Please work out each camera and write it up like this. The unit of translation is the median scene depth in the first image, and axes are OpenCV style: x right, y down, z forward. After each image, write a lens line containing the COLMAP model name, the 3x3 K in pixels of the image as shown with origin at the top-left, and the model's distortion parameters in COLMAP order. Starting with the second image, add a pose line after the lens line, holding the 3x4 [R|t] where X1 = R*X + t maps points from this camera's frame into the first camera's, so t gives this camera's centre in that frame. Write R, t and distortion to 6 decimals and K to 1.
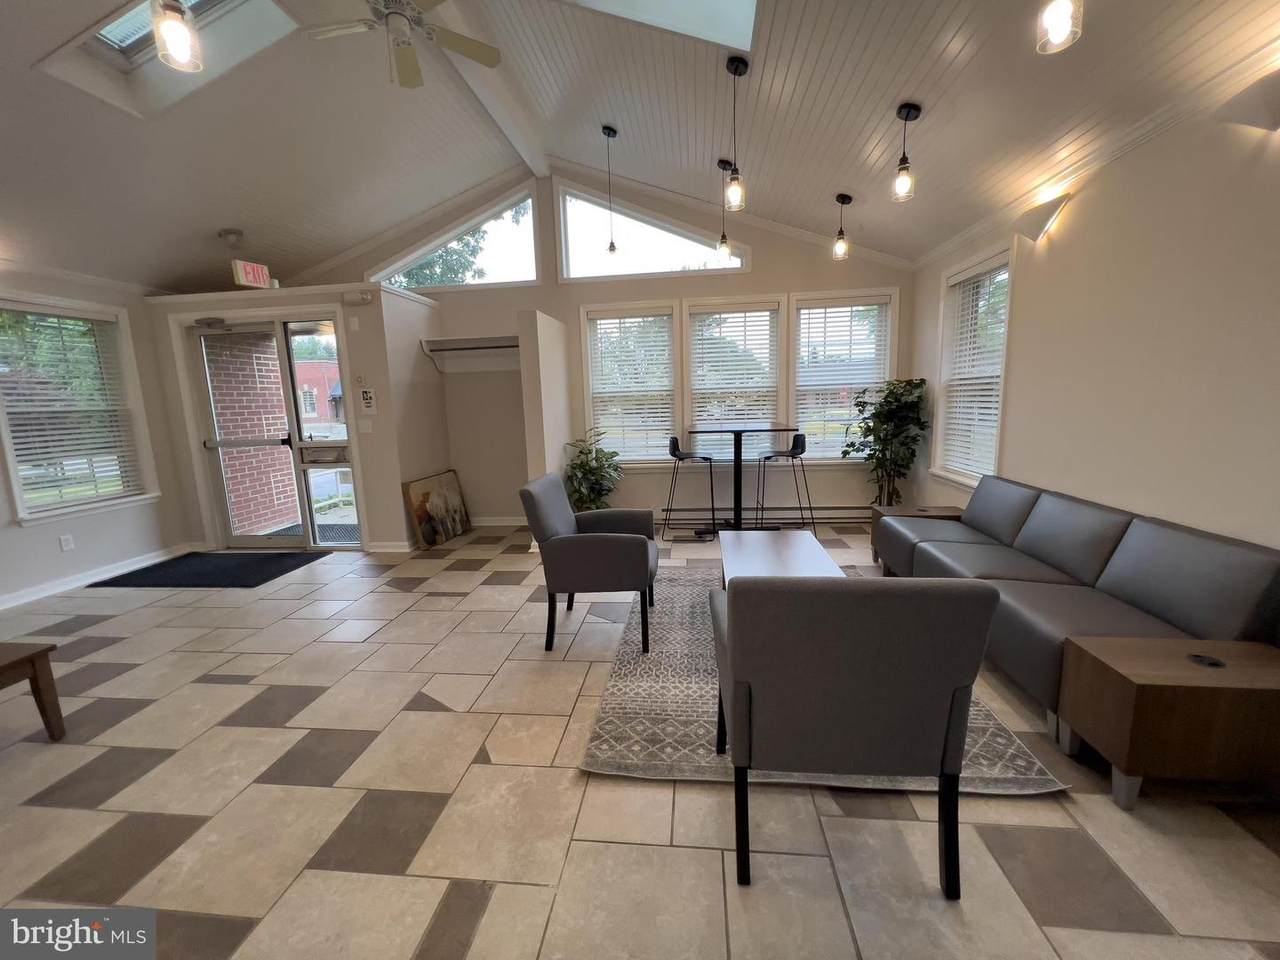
lens RADIAL K [[513.1, 0, 640.0], [0, 513.1, 480.0], [0, 0, 1]] dist [-0.001387, -0.000067]
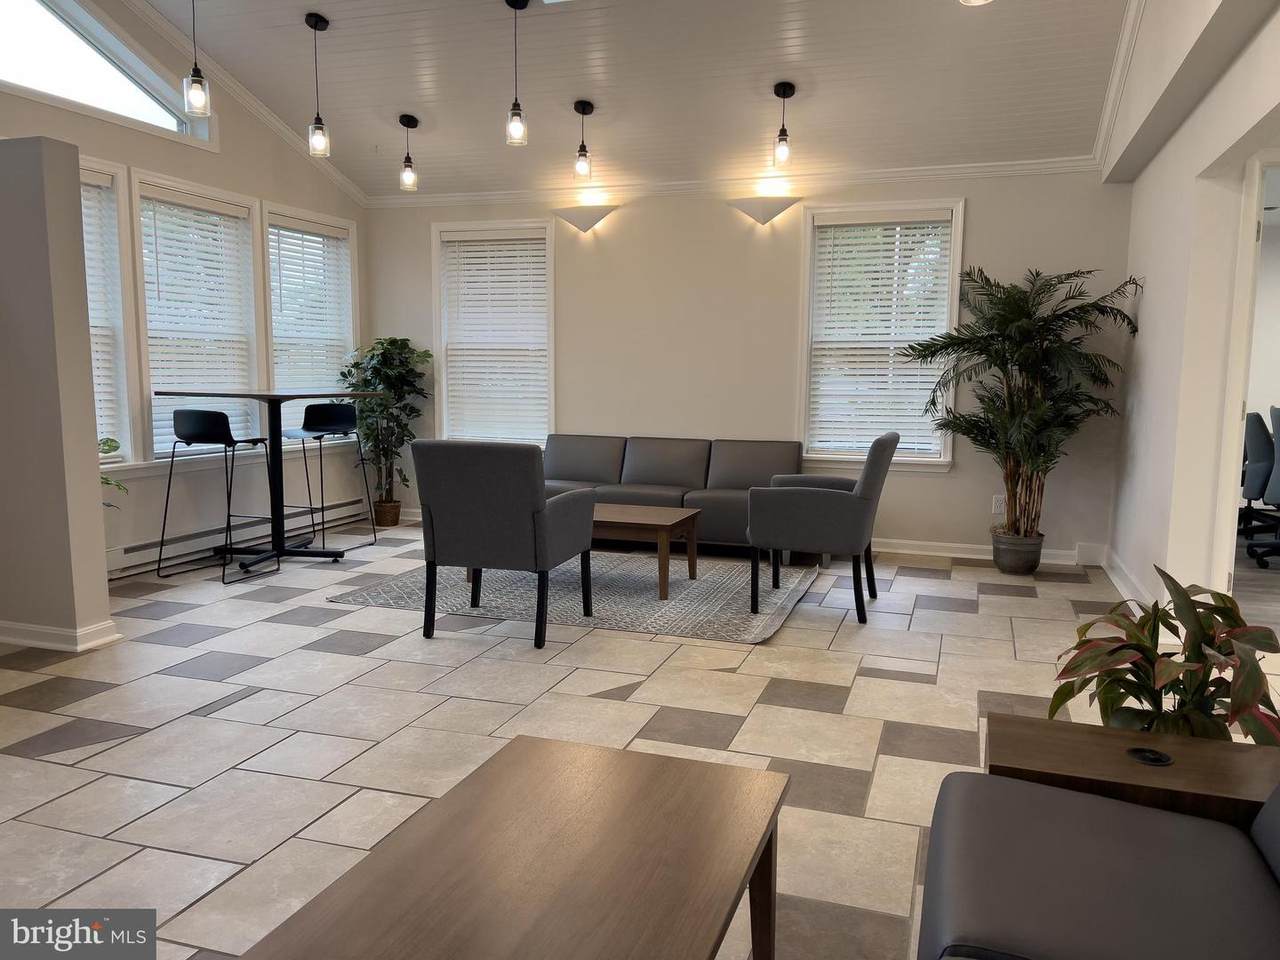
lens RADIAL K [[962.1, 0, 640.0], [0, 962.1, 480.0], [0, 0, 1]] dist [0.081557, 0.000323]
pose [[0.214234, -0.074730, 0.973920, -1.237842], [0.134781, 0.989793, 0.046300, 0.017503], [-0.967439, 0.121347, 0.222119, 0.370418]]
